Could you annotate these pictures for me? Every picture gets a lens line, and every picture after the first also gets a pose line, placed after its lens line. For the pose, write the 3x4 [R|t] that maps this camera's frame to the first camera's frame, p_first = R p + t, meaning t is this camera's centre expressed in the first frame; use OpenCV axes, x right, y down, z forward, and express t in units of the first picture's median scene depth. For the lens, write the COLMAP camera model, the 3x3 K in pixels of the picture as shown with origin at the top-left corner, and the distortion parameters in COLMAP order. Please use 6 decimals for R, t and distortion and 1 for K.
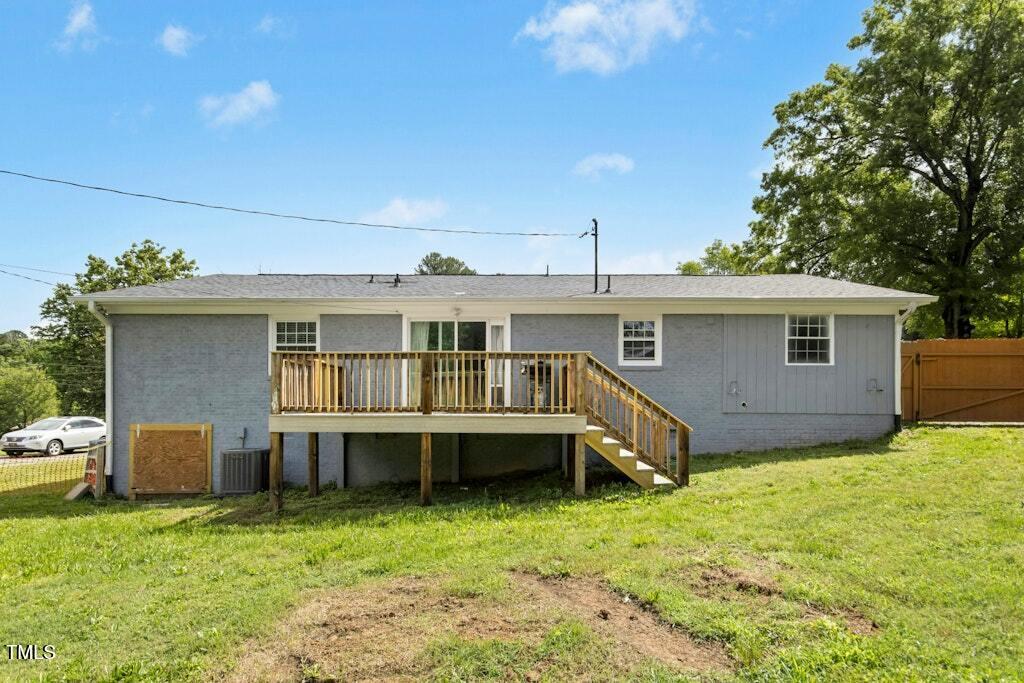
lens RADIAL K [[507.2, 0, 512.0], [0, 507.2, 354.0], [0, 0, 1]] dist [0.009902, 0.000533]
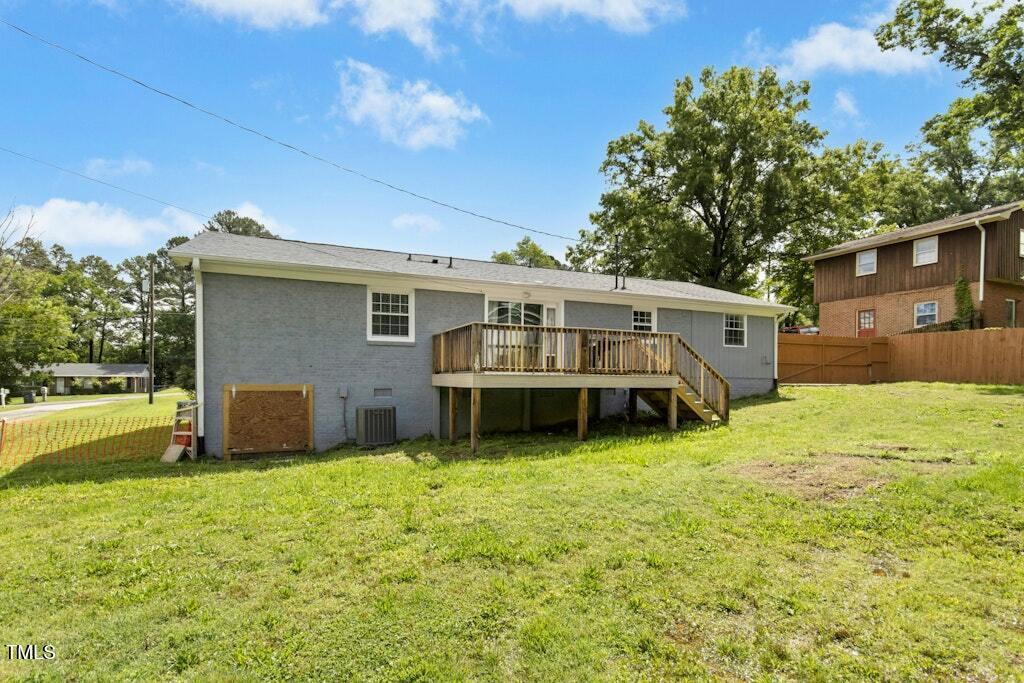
lens RADIAL K [[475.4, 0, 513.5], [0, 475.4, 334.9], [0, 0, 1]] dist [-0.000671, -0.000342]
pose [[0.920082, 0.040719, 0.389605, -0.589319], [-0.045694, 0.998949, 0.003506, 0.011856], [-0.389053, -0.021029, 0.920975, -0.069116]]
